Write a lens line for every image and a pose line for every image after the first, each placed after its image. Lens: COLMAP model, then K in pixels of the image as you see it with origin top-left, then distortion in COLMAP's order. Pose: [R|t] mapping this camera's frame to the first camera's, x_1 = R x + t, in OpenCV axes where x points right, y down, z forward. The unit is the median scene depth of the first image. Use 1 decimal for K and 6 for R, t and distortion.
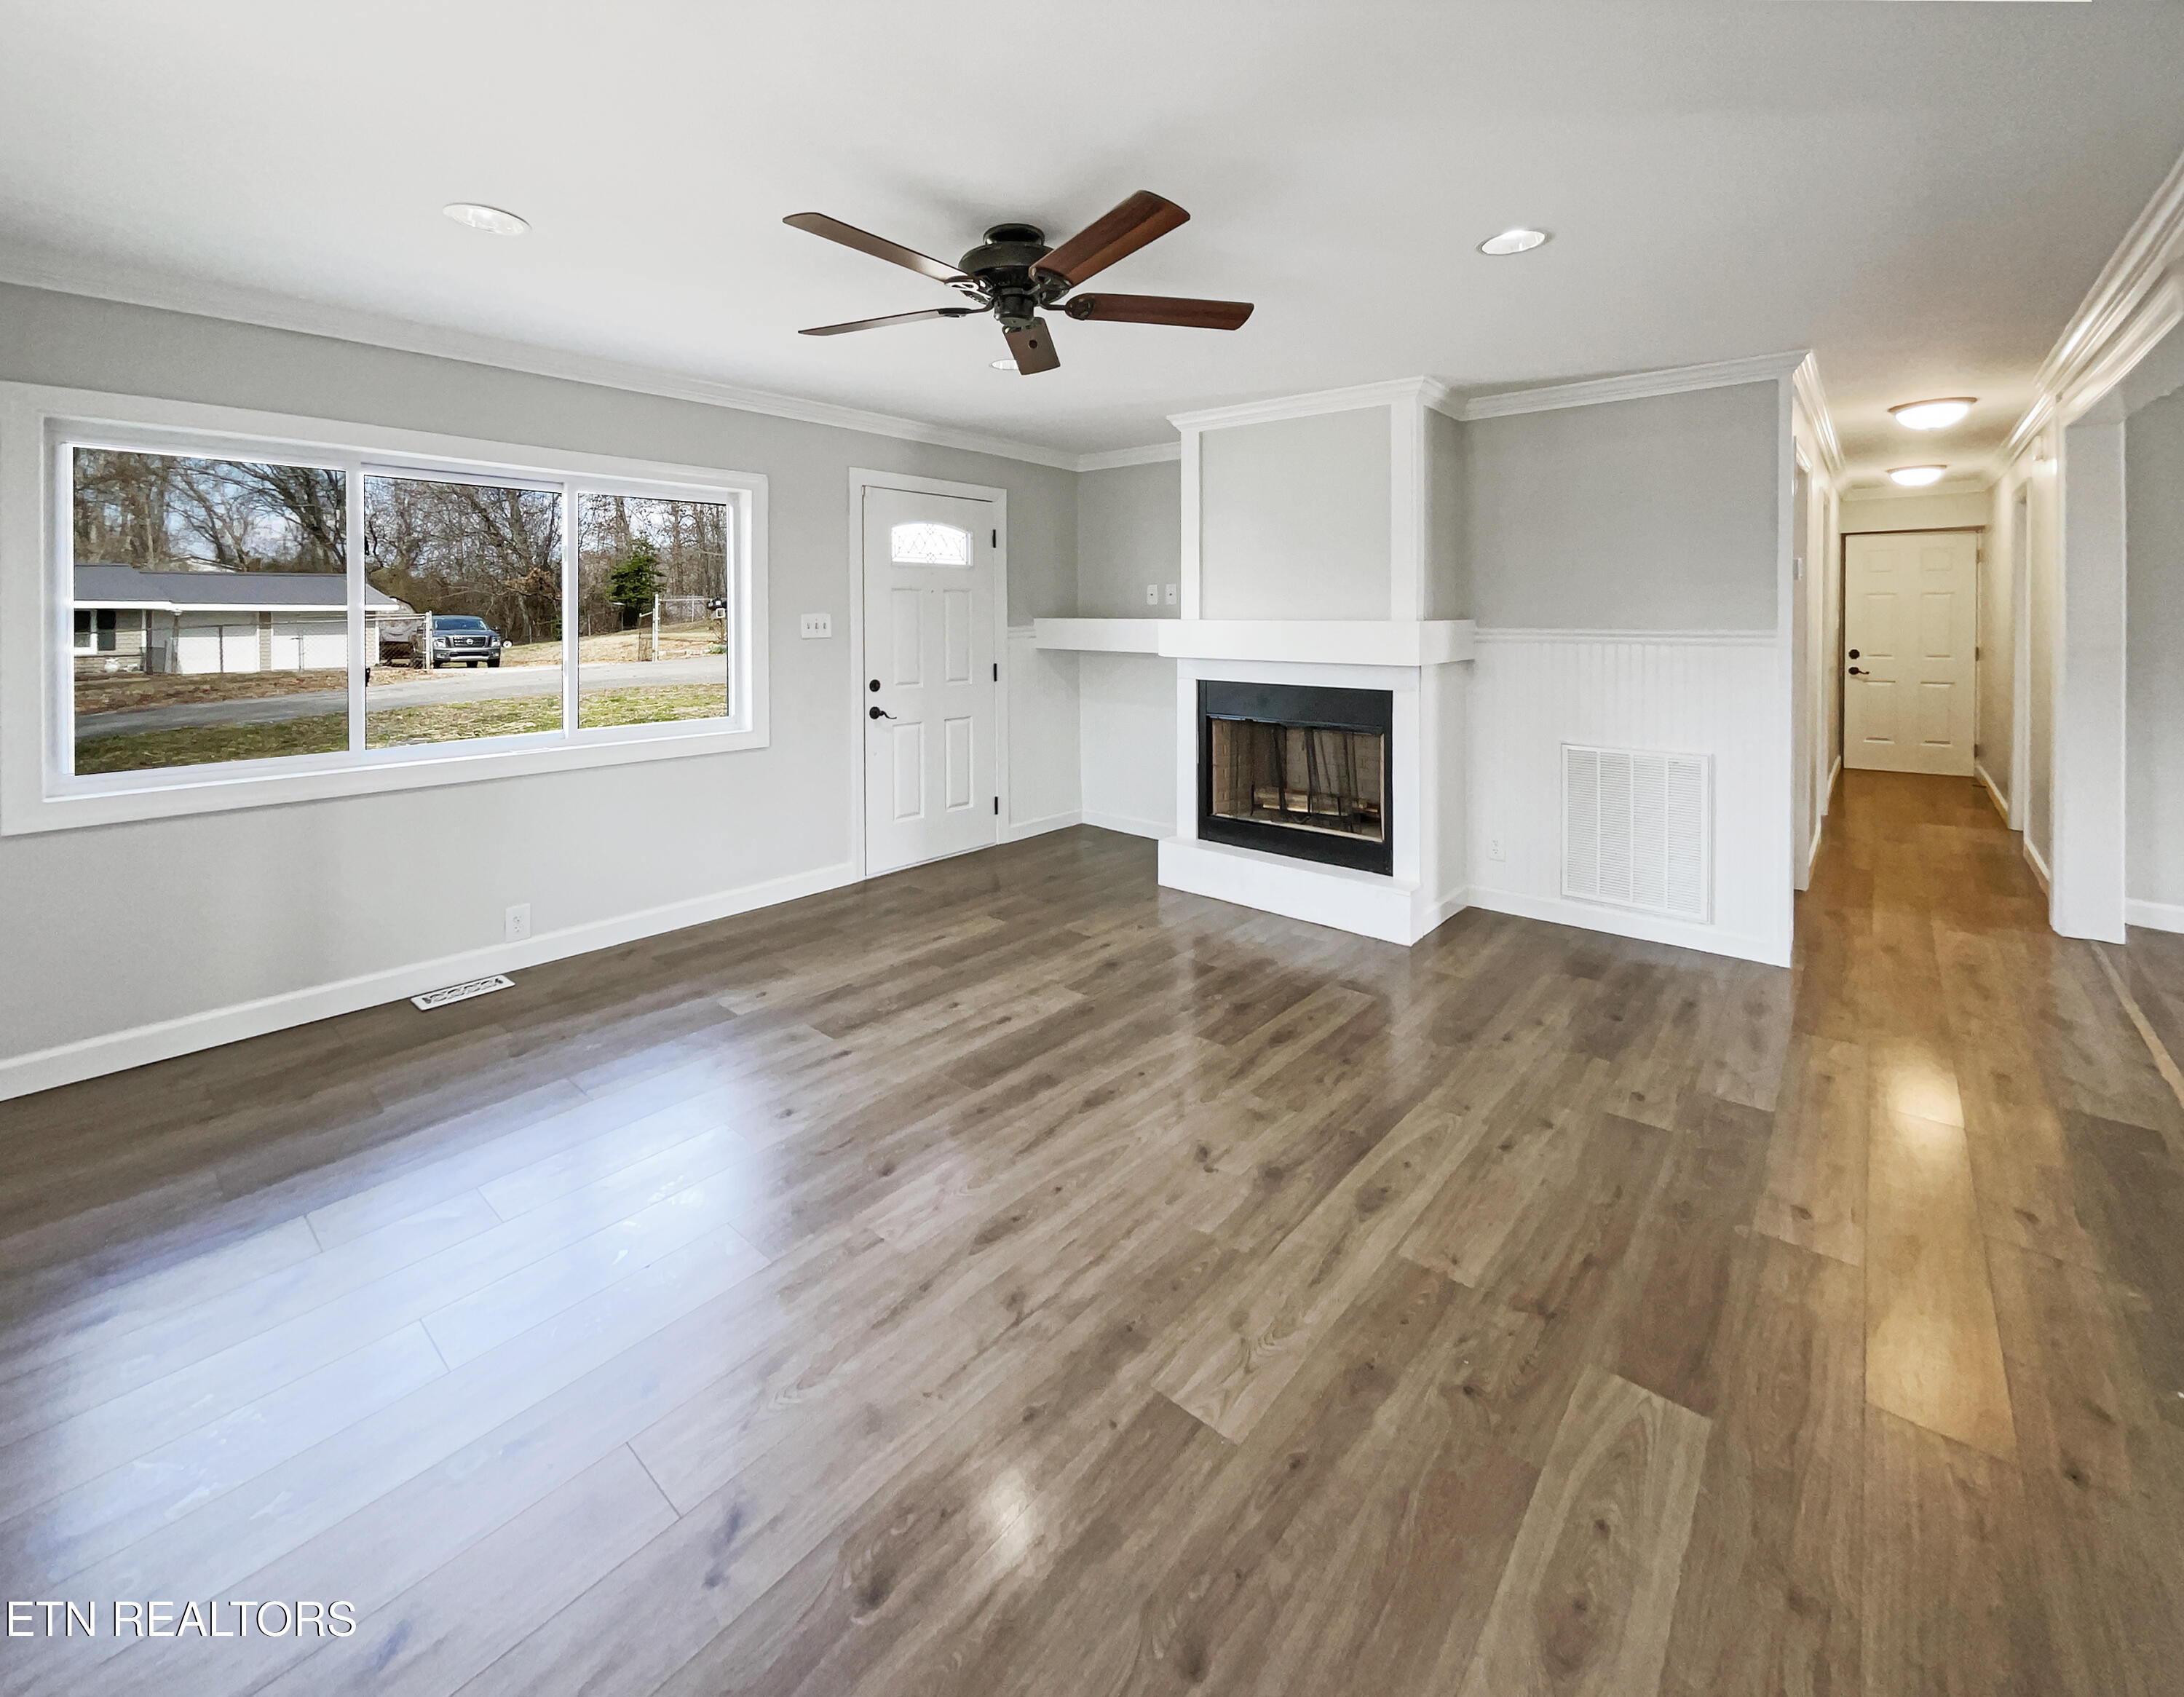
lens RADIAL K [[918.9, 0, 1088.9], [0, 918.9, 754.3], [0, 0, 1]] dist [-0.001186, 0.000147]
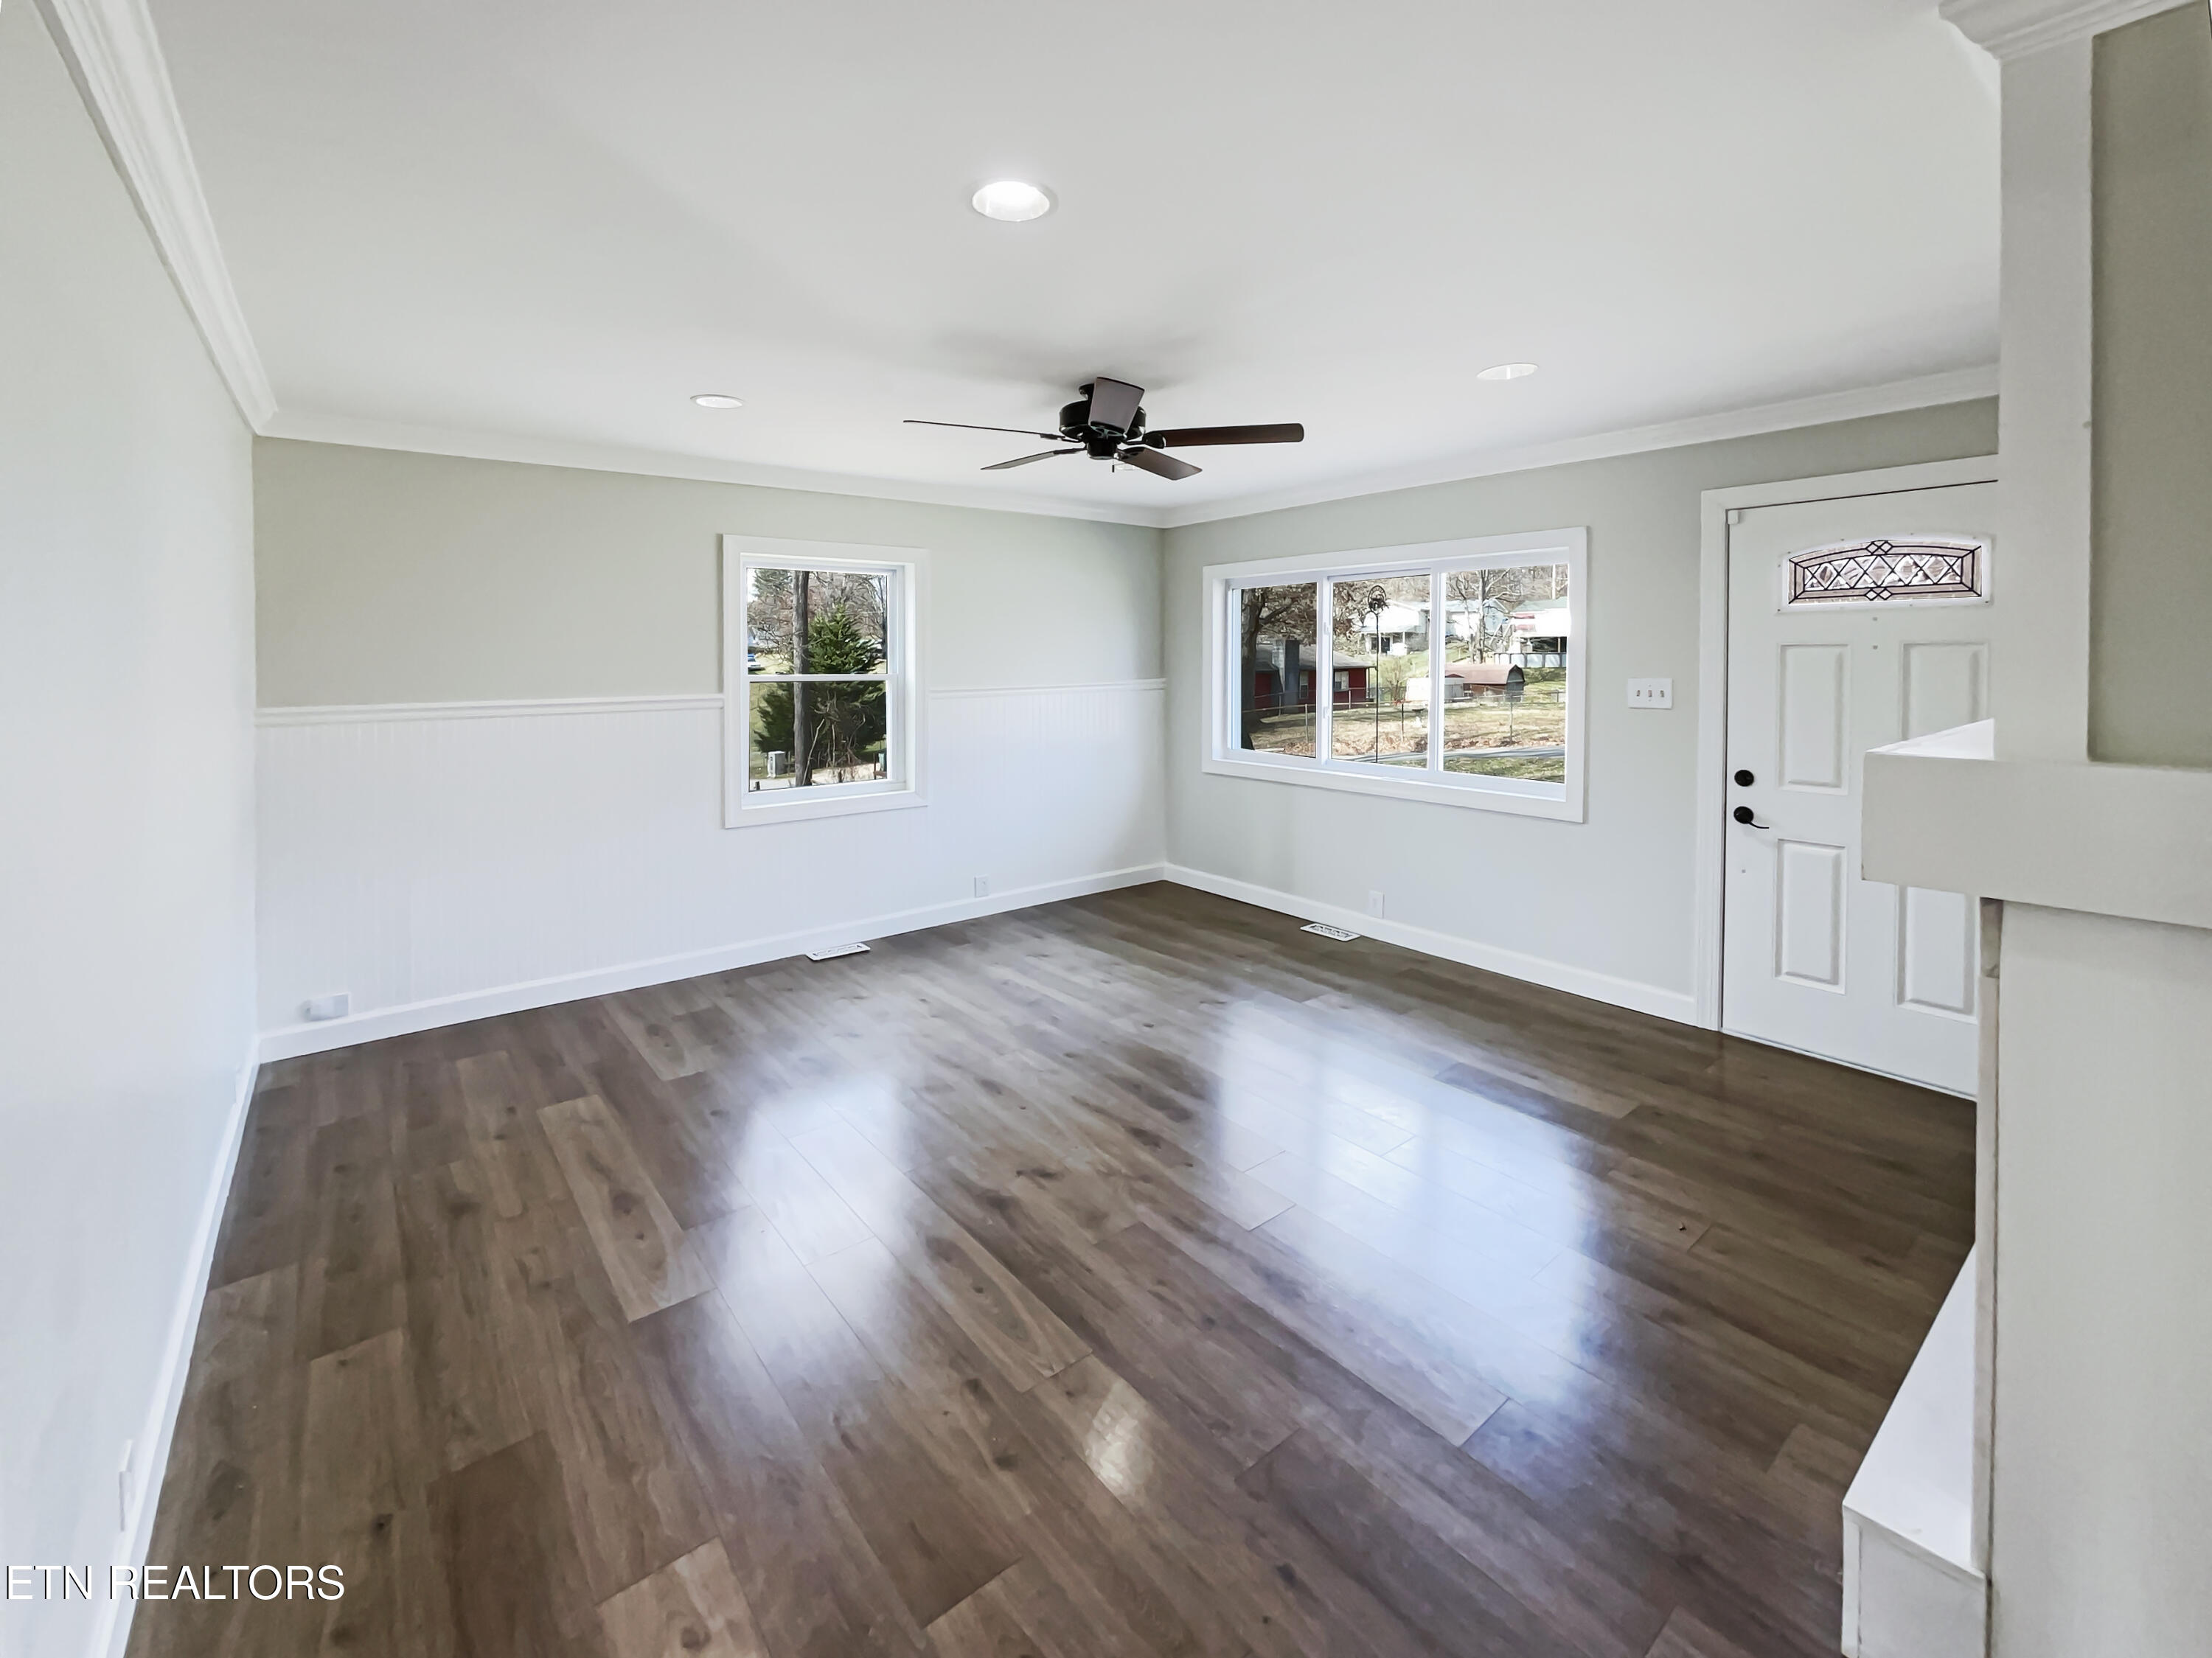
lens RADIAL K [[917.6, 0, 1043.6], [0, 917.6, 822.3], [0, 0, 1]] dist [0.001437, 0.000337]
pose [[-0.218723, 0.177369, -0.959531, 1.005087], [-0.138001, 0.967835, 0.210361, -0.197003], [0.965979, 0.178427, -0.187210, 1.008448]]
